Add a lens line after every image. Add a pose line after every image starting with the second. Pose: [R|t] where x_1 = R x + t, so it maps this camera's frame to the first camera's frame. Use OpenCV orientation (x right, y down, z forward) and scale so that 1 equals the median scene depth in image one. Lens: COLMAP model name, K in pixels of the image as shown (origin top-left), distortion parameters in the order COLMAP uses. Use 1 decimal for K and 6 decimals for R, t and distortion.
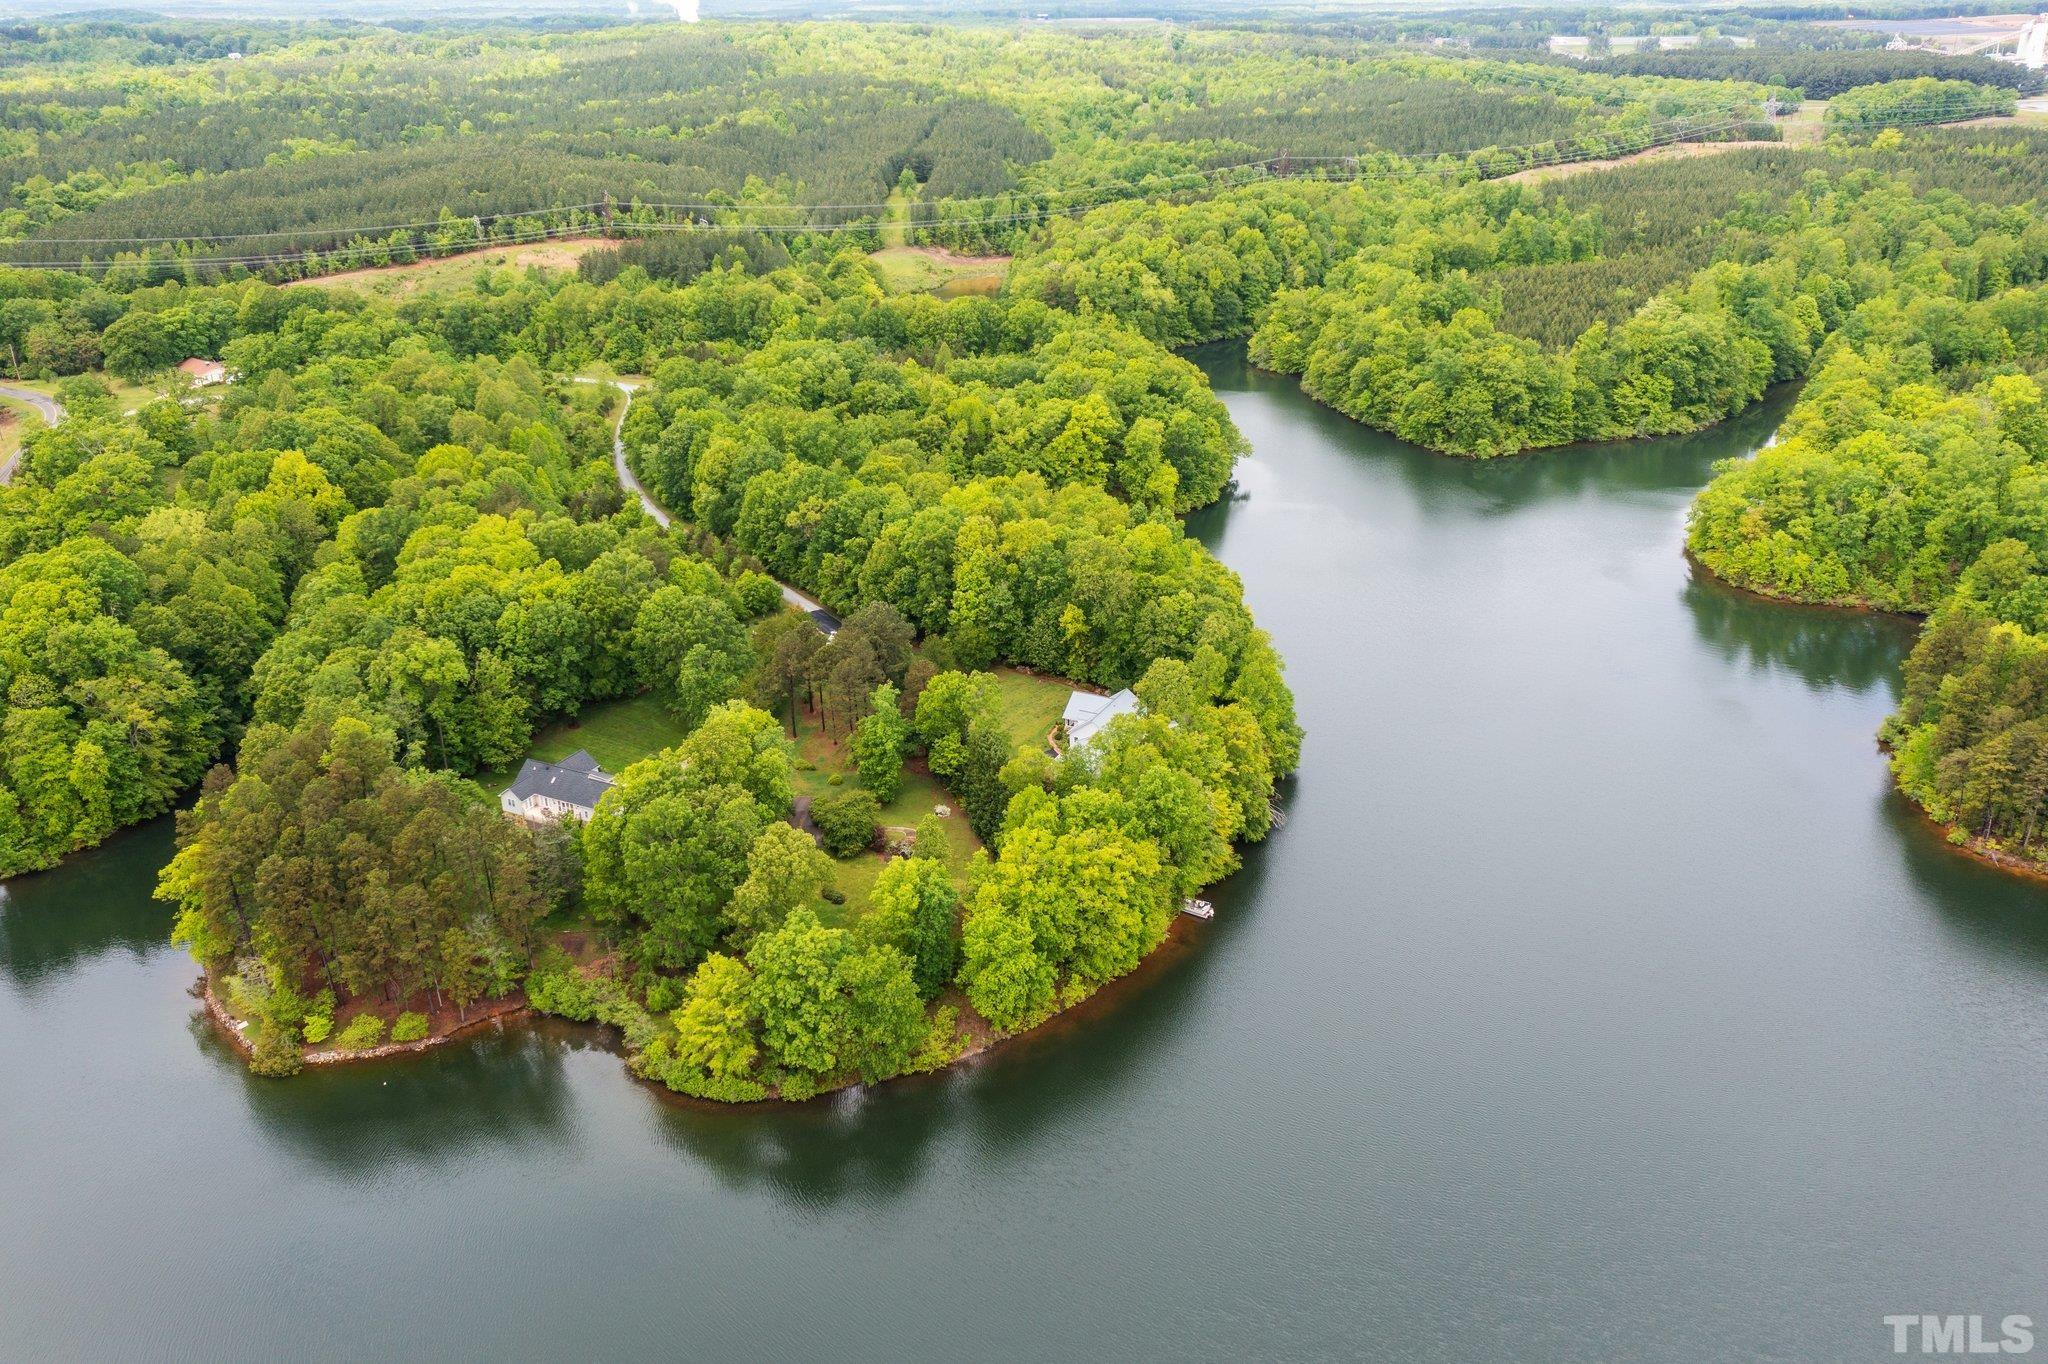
lens RADIAL K [[1619.8, 0, 1027.9], [0, 1619.8, 674.3], [0, 0, 1]] dist [-0.001472, 0.011027]
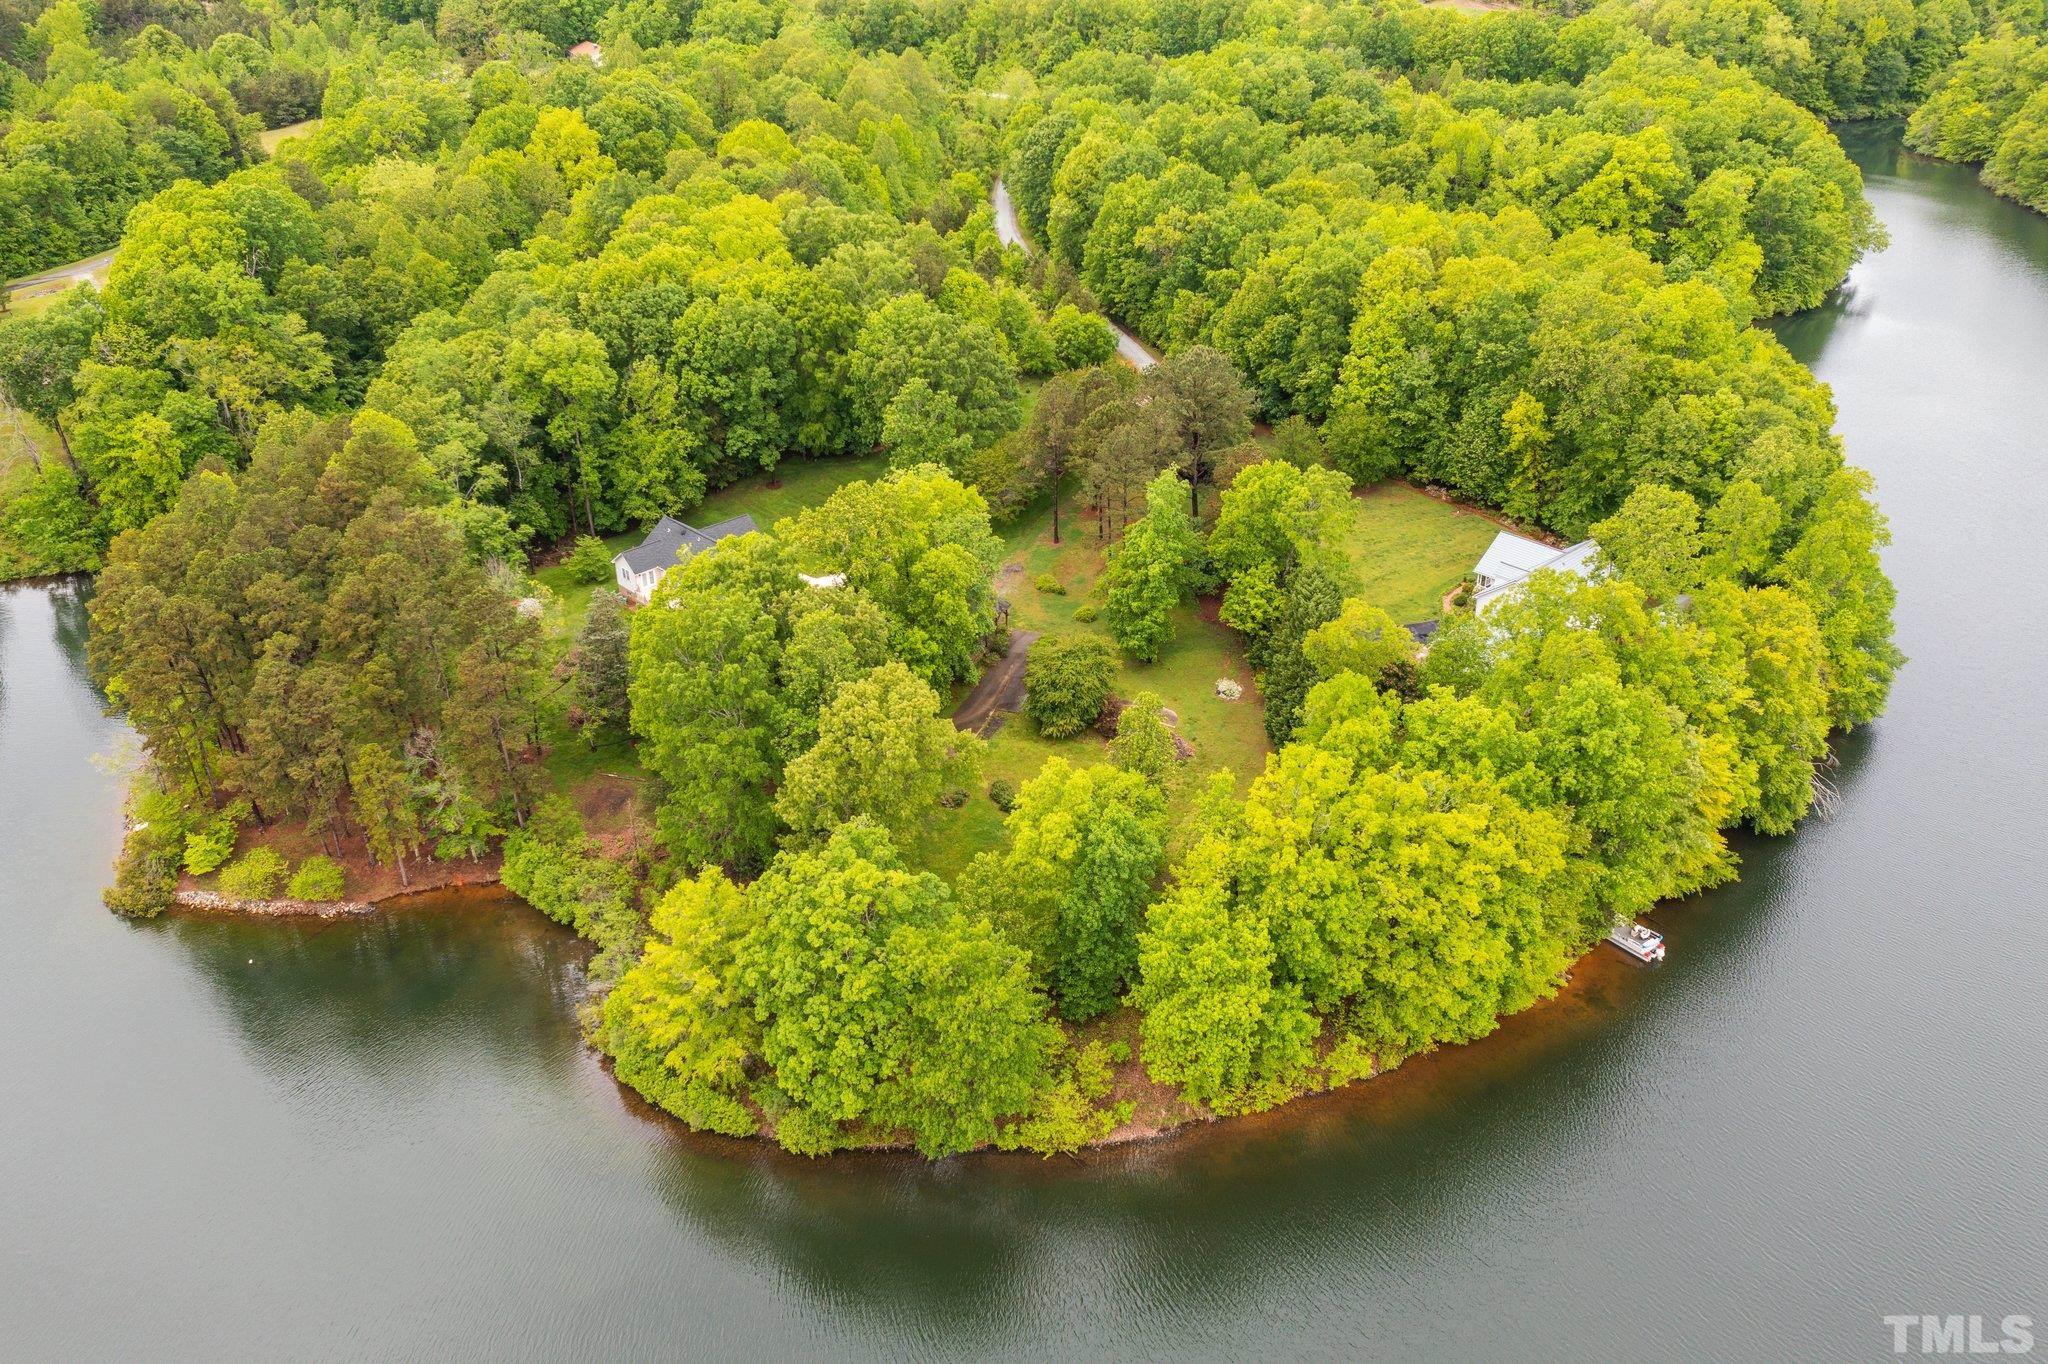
lens RADIAL K [[1619.8, 0, 1025.0], [0, 1619.8, 679.4], [0, 0, 1]] dist [-0.001472, 0.011027]
pose [[0.939059, 0.164238, -0.301982, 0.047323], [-0.133972, 0.983876, 0.118492, 0.015119], [0.316574, -0.070814, 0.945921, 0.321857]]
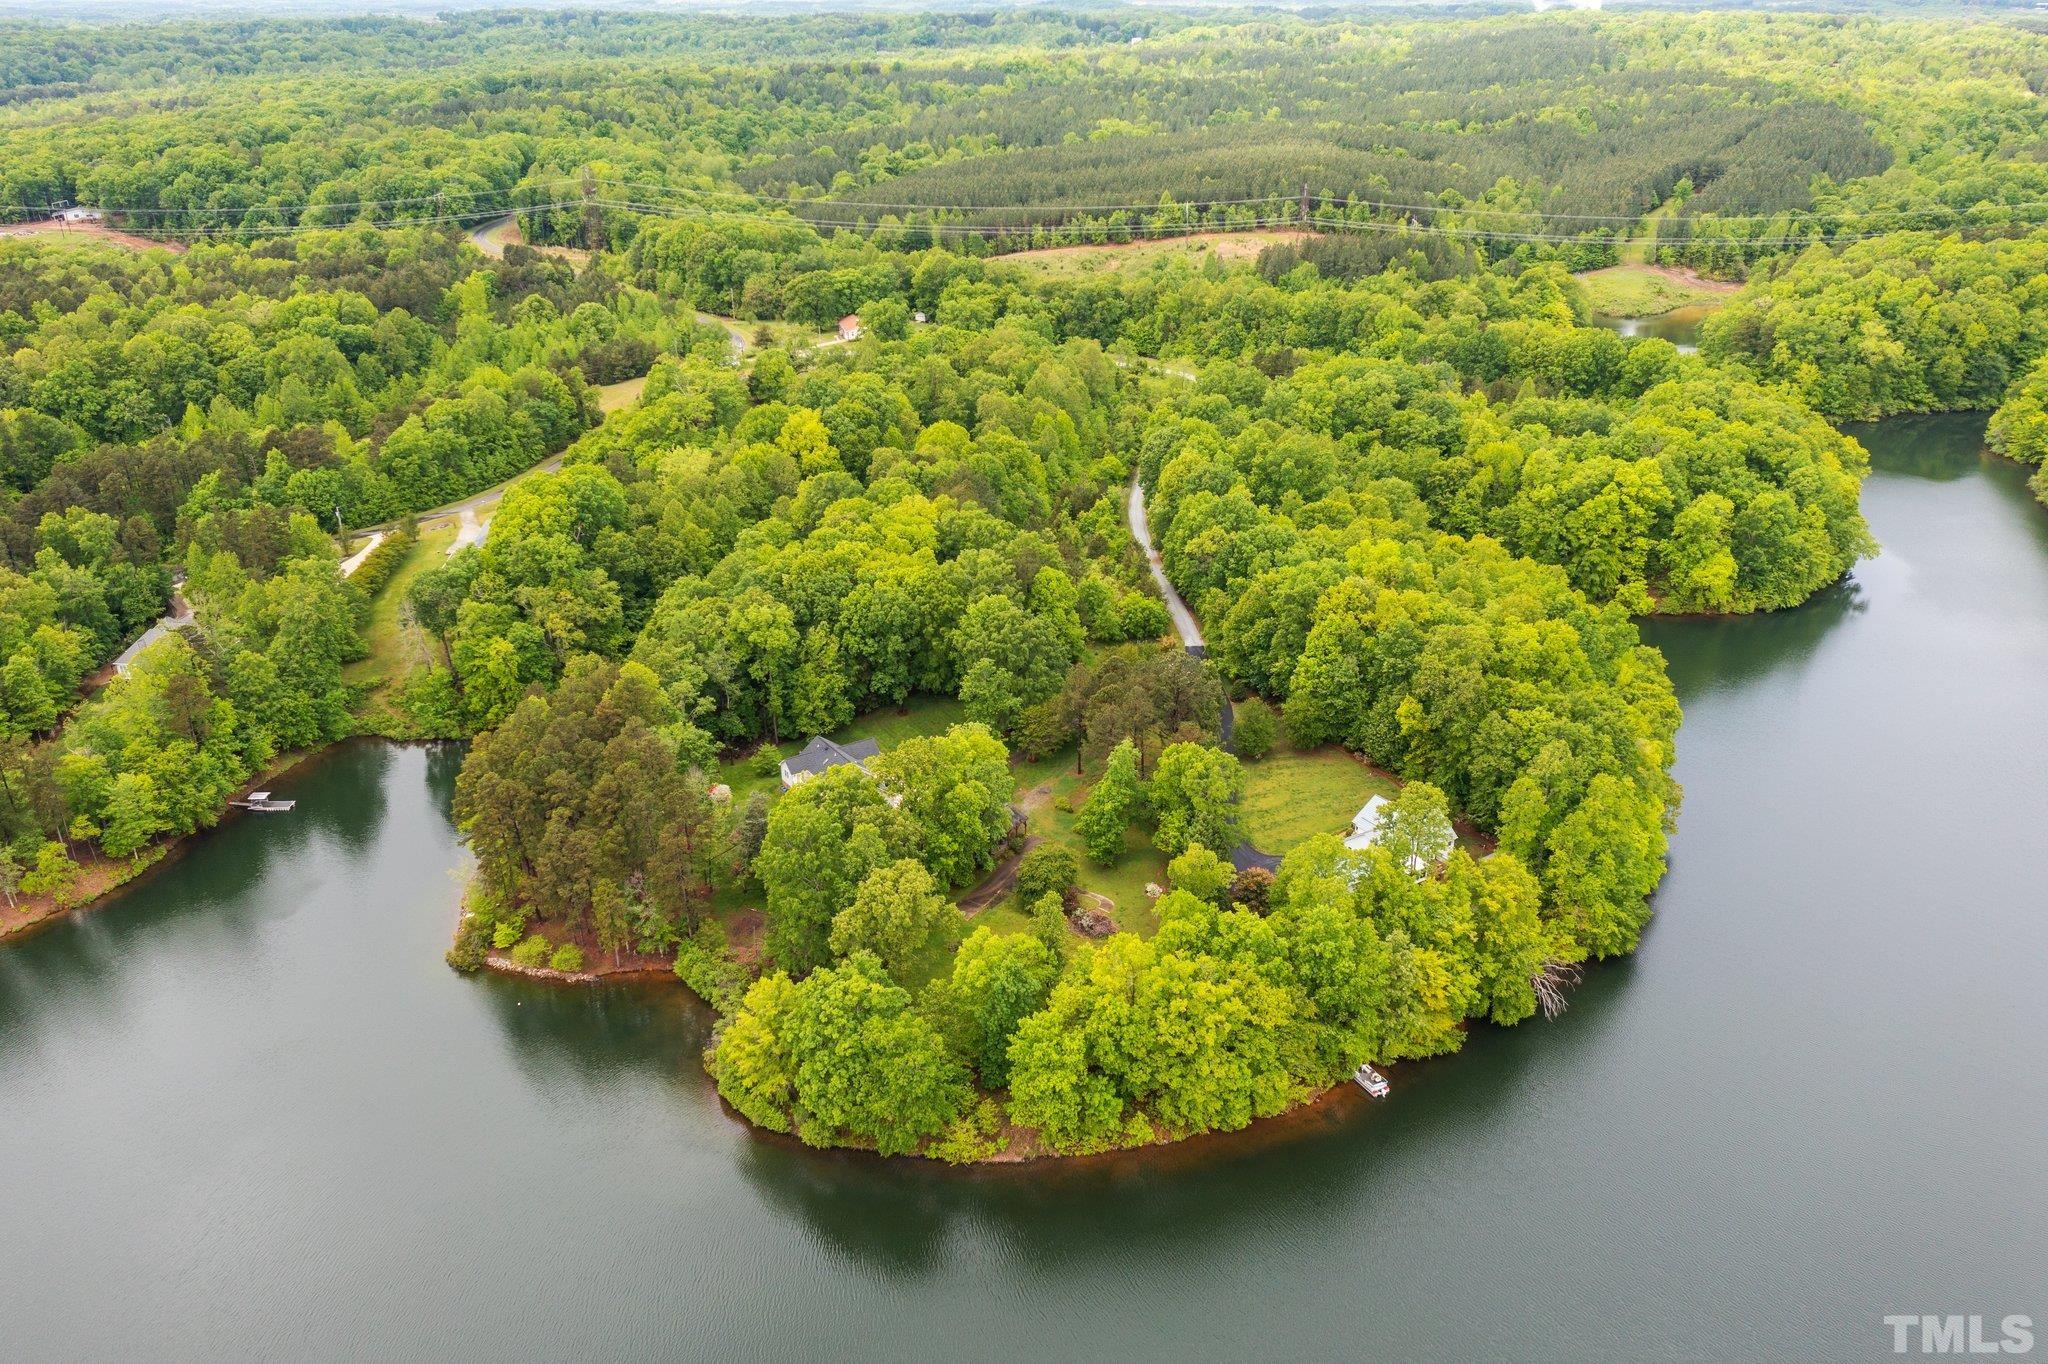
lens RADIAL K [[1619.8, 0, 1027.2], [0, 1619.8, 678.5], [0, 0, 1]] dist [-0.001472, 0.011027]
pose [[0.861725, 0.199520, -0.466500, 0.231327], [-0.195370, 0.979023, 0.057835, -0.057153], [0.468253, 0.041302, 0.882628, 0.127056]]
